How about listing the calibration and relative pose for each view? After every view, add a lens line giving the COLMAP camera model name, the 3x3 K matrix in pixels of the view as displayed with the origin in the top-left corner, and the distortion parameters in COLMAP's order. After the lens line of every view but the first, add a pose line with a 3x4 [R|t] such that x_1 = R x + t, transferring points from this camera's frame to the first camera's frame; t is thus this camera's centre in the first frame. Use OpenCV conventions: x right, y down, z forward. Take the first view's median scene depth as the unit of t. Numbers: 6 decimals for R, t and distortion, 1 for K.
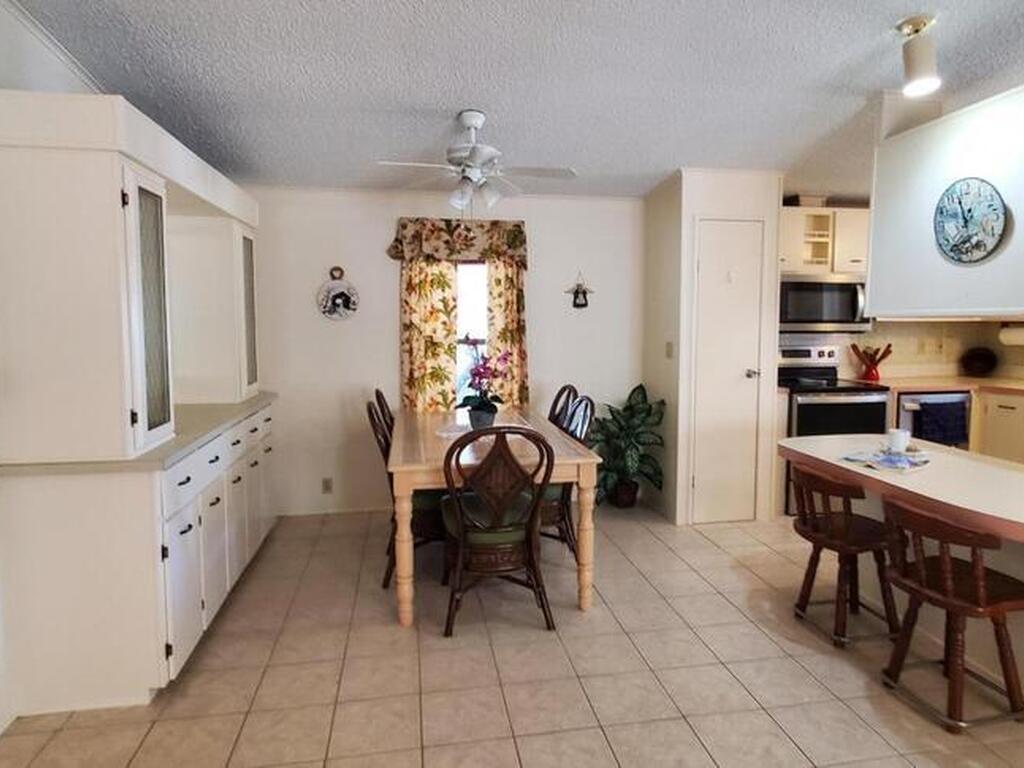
lens RADIAL K [[643.1, 0, 520.1], [0, 643.1, 365.4], [0, 0, 1]] dist [0.009041, -0.002937]
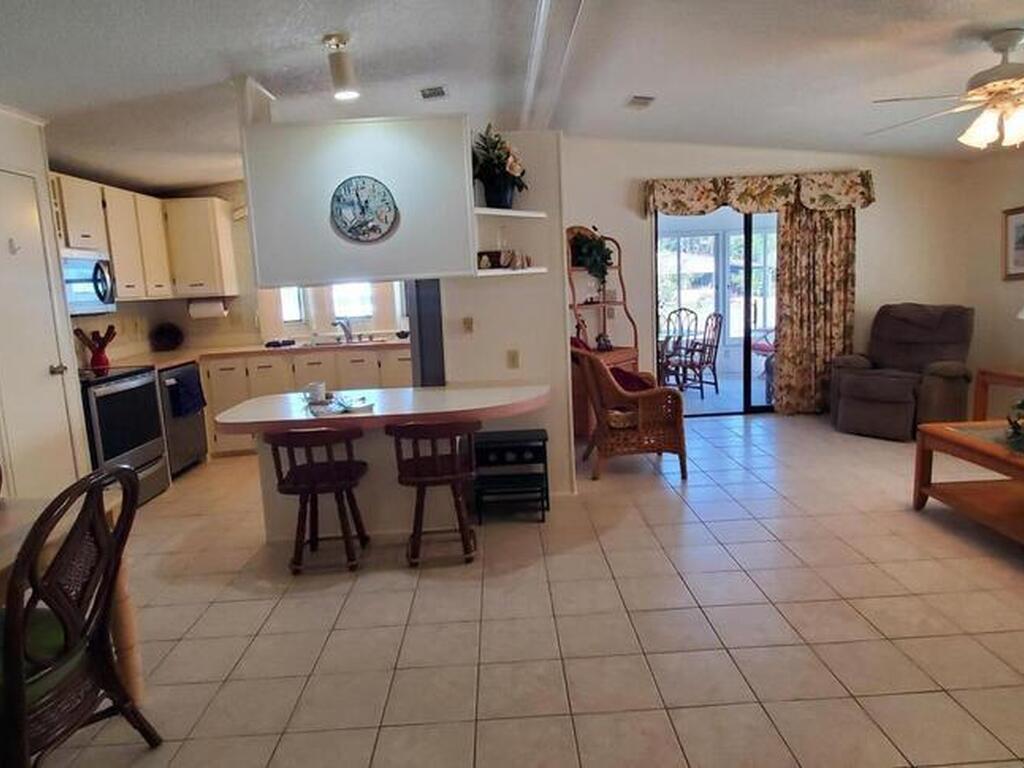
lens RADIAL K [[643.1, 0, 520.1], [0, 643.1, 365.4], [0, 0, 1]] dist [0.009041, -0.002937]
pose [[0.134210, -0.135986, 0.981578, -0.331128], [0.123608, 0.985101, 0.119573, -0.016531], [-0.983214, 0.105283, 0.149019, 0.296770]]
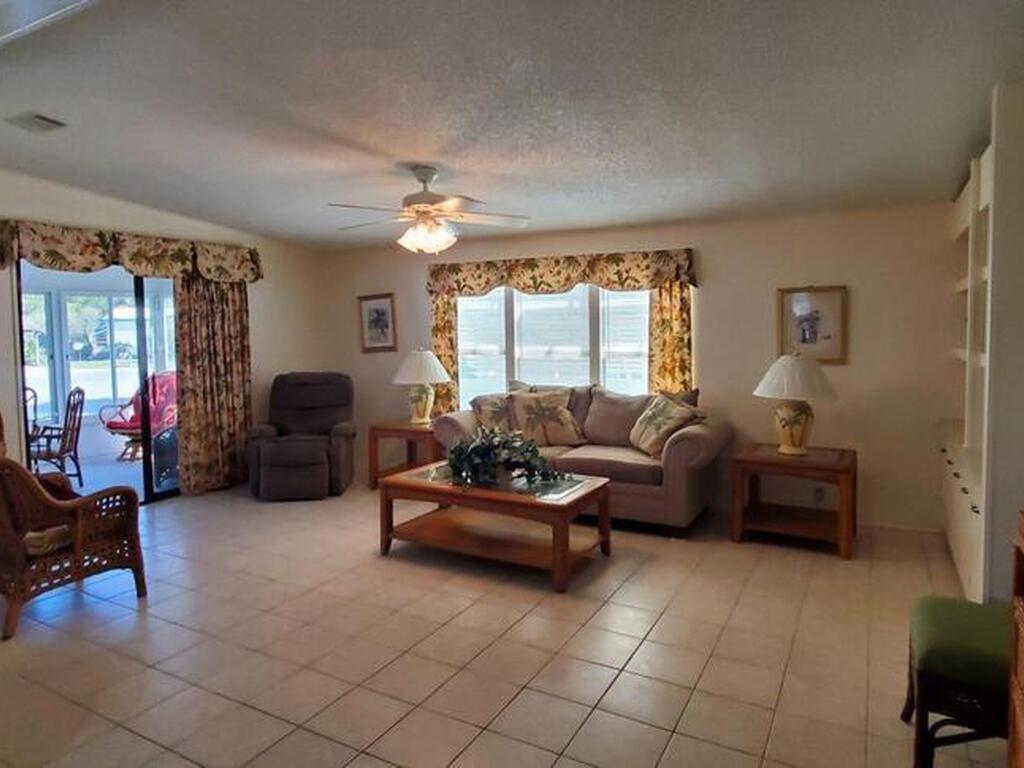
lens RADIAL K [[643.1, 0, 520.1], [0, 643.1, 365.4], [0, 0, 1]] dist [0.009041, -0.002937]
pose [[-0.780191, -0.028695, 0.624883, -0.213510], [0.061726, 0.990540, 0.122554, -0.047750], [-0.622488, 0.134187, -0.771040, 0.495387]]
